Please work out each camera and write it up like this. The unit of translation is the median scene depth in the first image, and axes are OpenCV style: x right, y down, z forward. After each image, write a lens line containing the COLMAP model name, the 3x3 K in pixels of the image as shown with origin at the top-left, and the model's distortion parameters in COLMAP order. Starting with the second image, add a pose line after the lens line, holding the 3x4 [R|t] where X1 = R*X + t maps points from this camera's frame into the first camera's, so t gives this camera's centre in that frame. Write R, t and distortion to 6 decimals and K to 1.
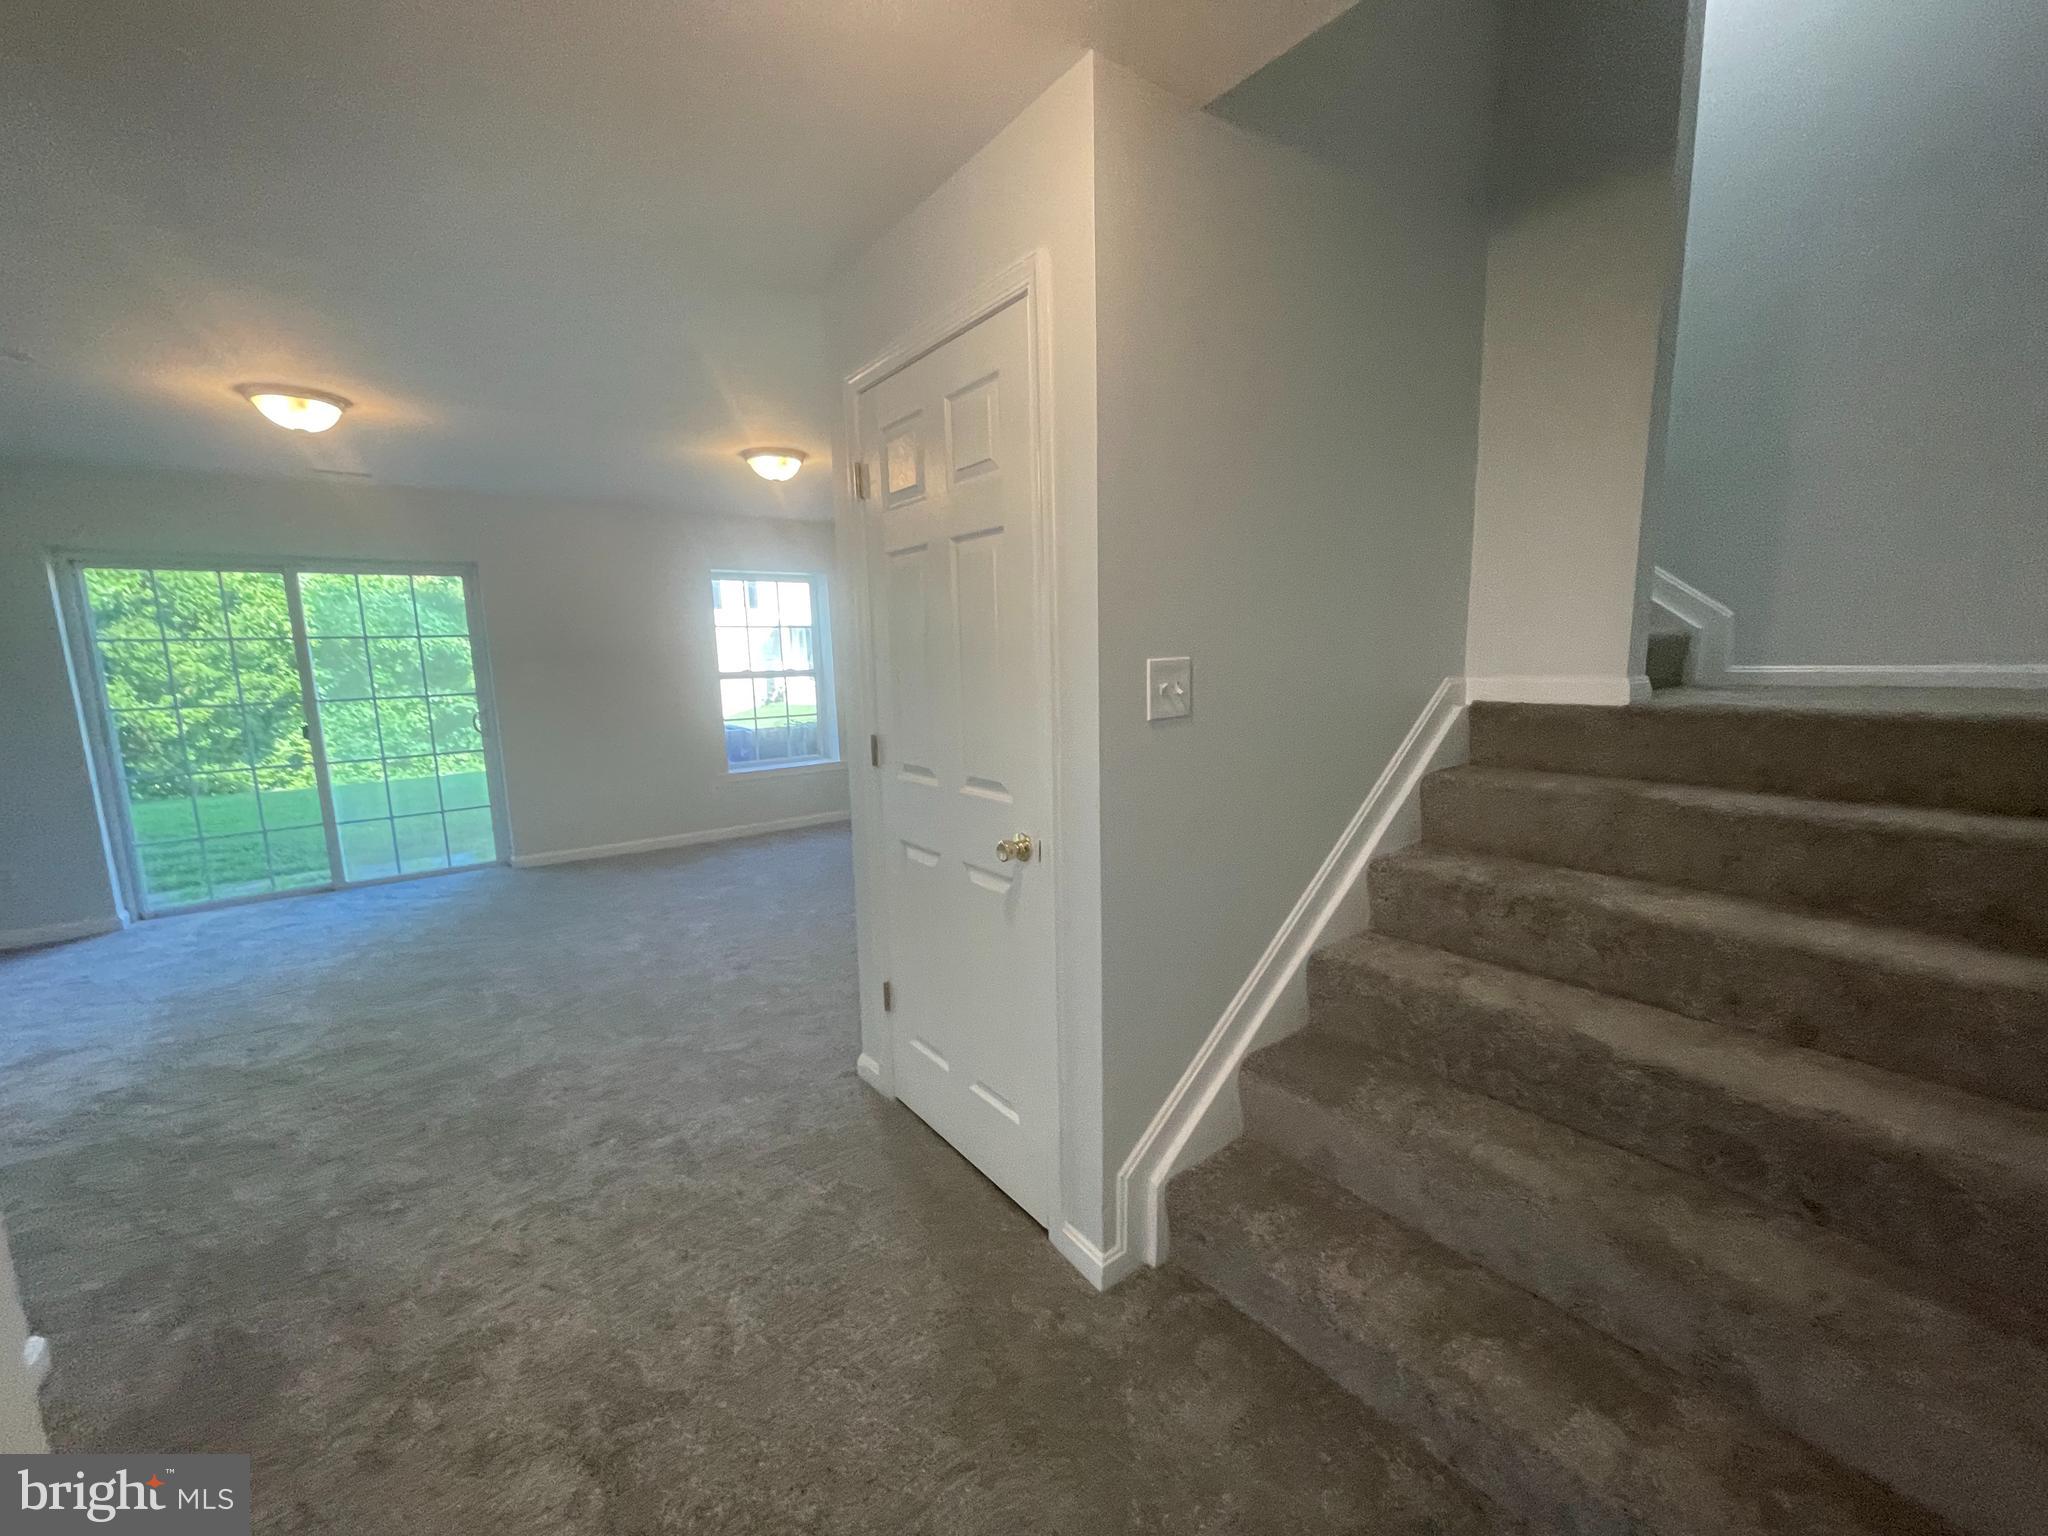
lens RADIAL K [[823.6, 0, 1025.4], [0, 823.6, 771.2], [0, 0, 1]] dist [0.003254, 0.000416]
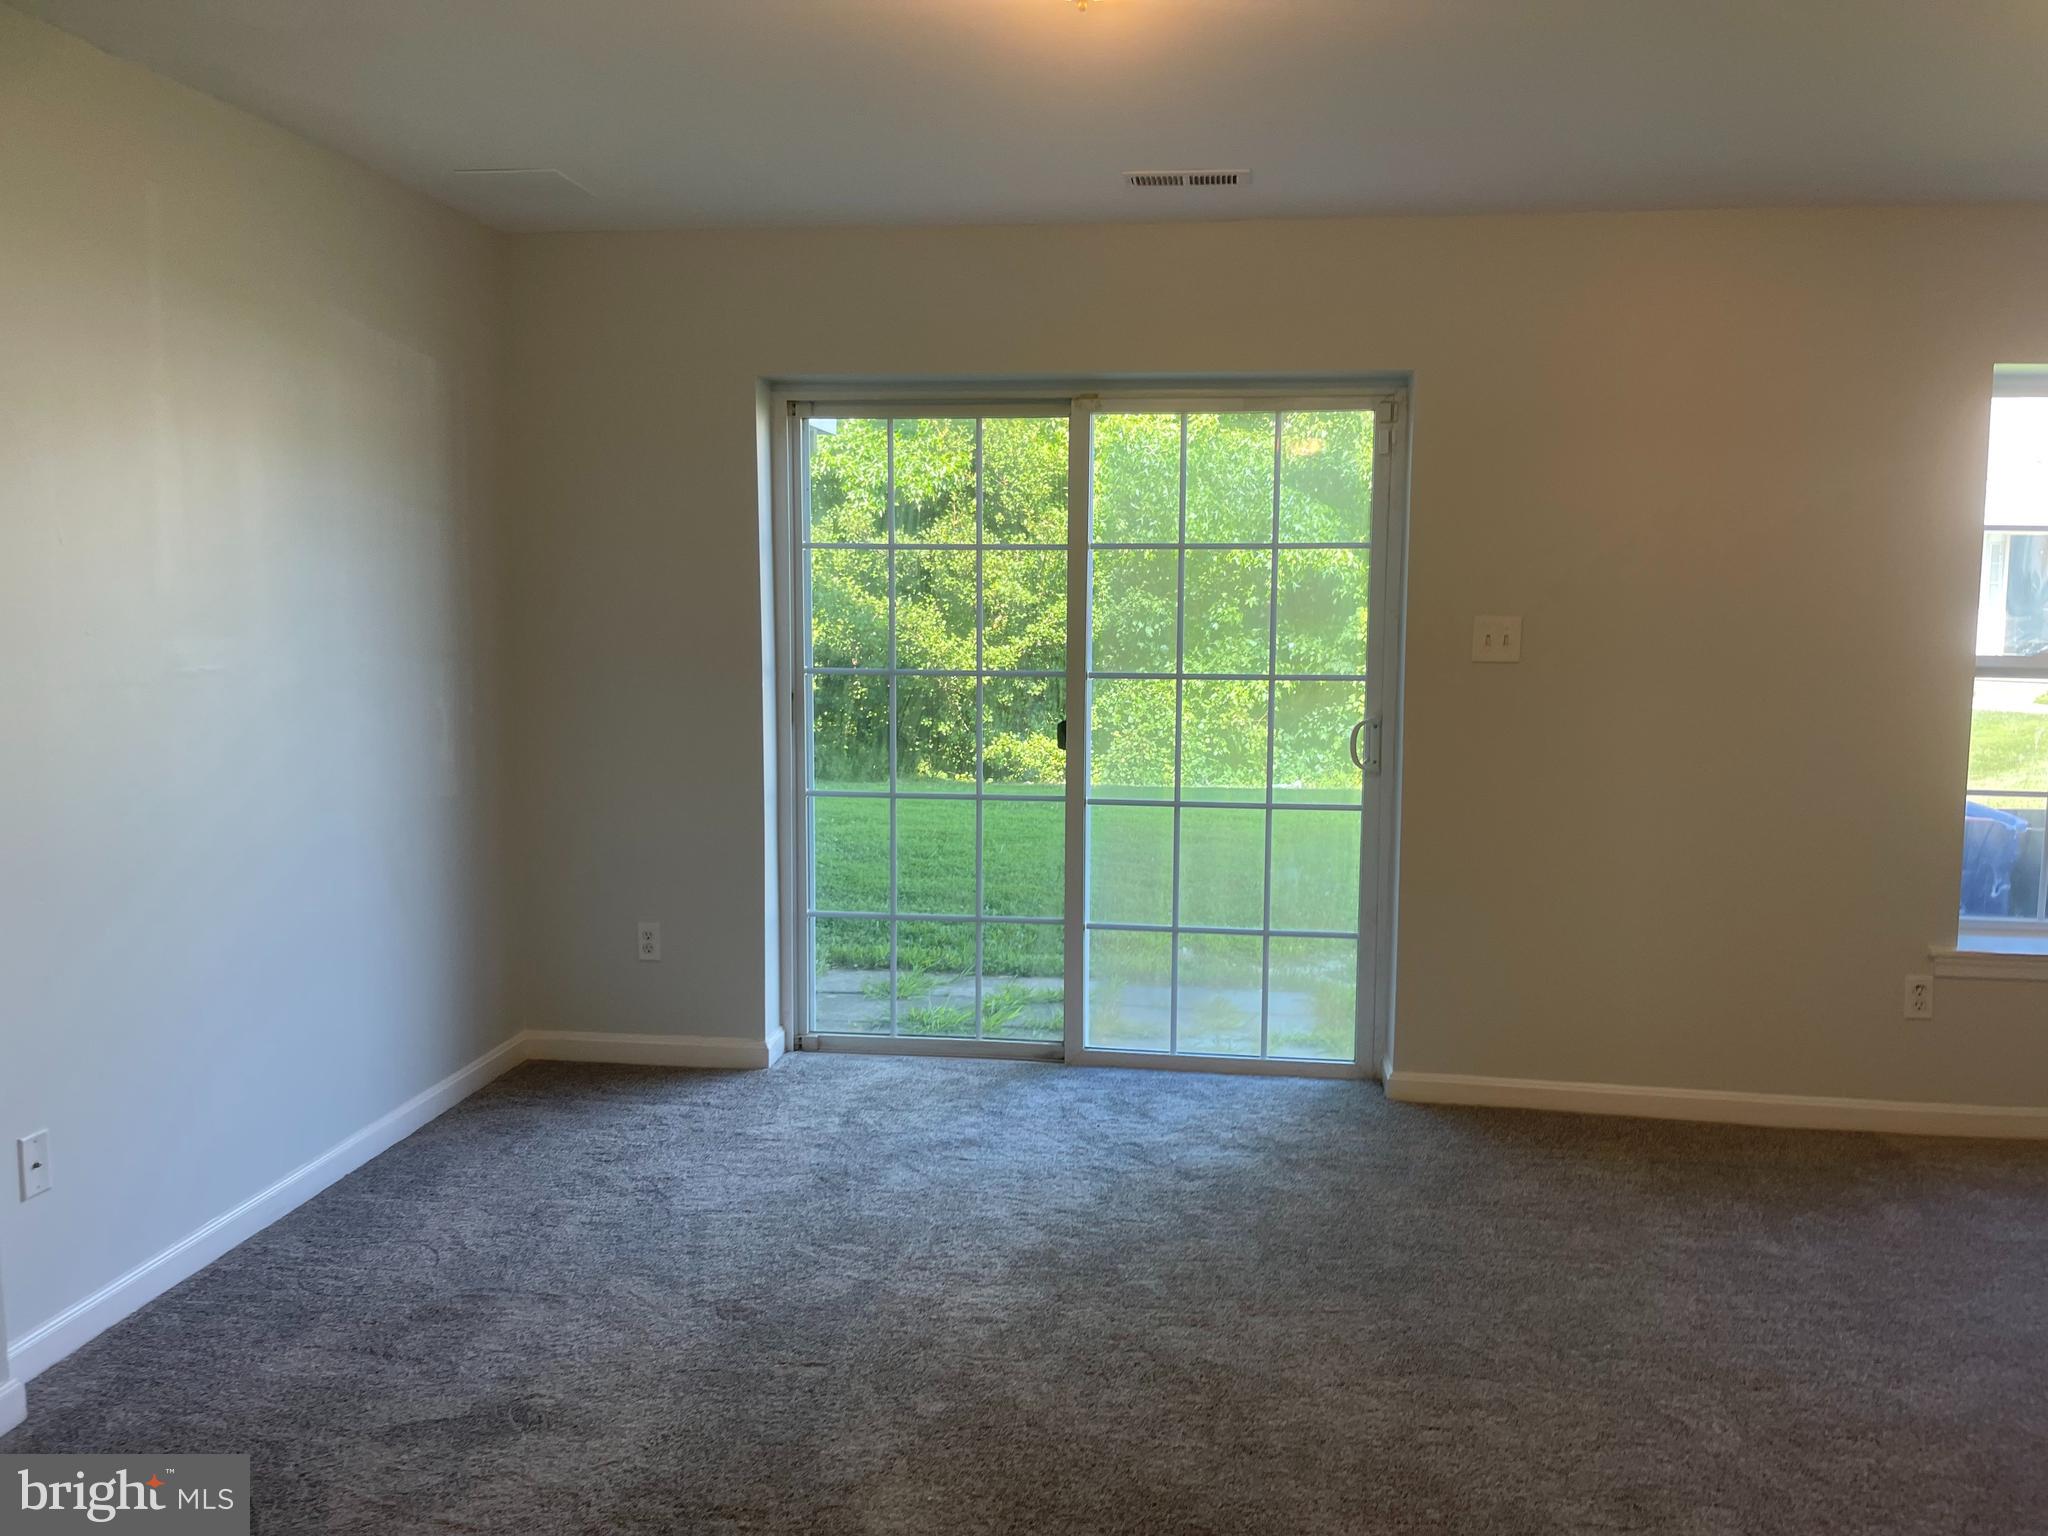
lens RADIAL K [[1545.9, 0, 1024.0], [0, 1545.9, 768.0], [0, 0, 1]] dist [0.086038, -0.119262]
pose [[0.699906, 0.112935, -0.705250, -0.328845], [-0.129326, 0.991137, 0.030369, -0.074998], [0.702429, 0.069951, 0.708308, 0.466806]]
